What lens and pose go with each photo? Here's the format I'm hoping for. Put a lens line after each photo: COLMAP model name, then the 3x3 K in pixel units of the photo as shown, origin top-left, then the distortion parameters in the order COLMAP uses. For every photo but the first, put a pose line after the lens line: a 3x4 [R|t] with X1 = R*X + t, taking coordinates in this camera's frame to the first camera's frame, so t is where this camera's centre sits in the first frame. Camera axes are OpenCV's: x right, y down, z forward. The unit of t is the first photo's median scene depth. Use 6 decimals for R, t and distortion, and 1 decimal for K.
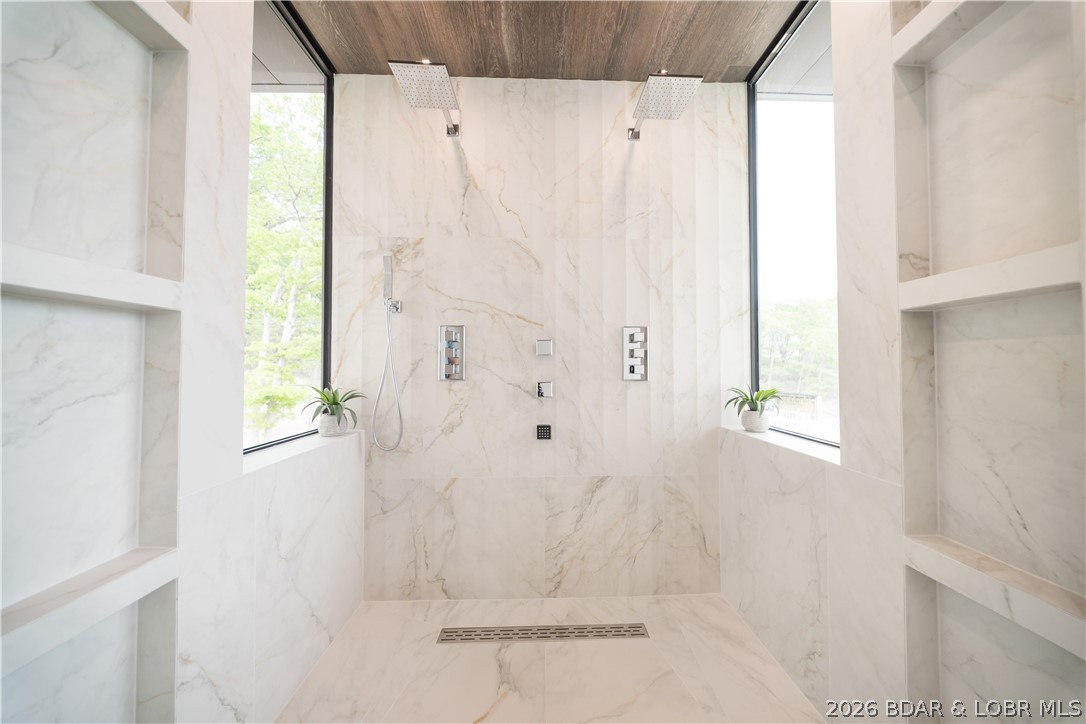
lens RADIAL K [[303.5, 0, 543.0], [0, 303.5, 362.0], [0, 0, 1]] dist [0.006223, -0.000014]
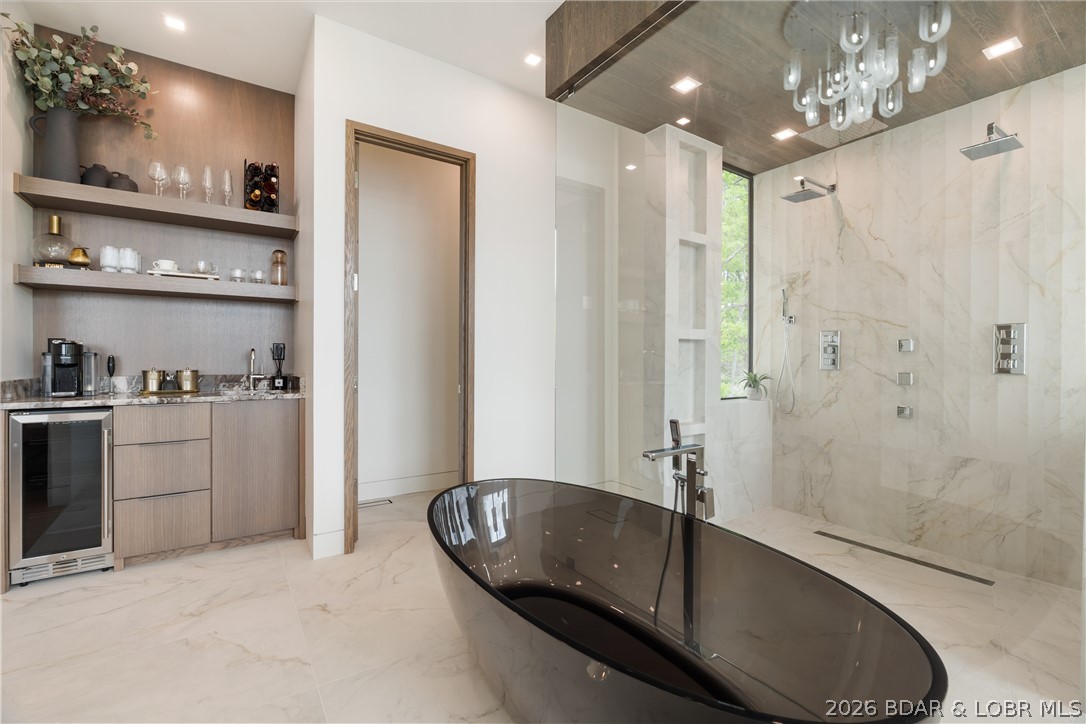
lens RADIAL K [[477.2, 0, 543.0], [0, 477.2, 362.0], [0, 0, 1]] dist [-0.001674, -0.000226]
pose [[0.525742, 0.011448, -0.850567, 0.873994], [0.013539, 0.999670, 0.021823, -0.041503], [0.850536, -0.022989, 0.525414, -1.280753]]
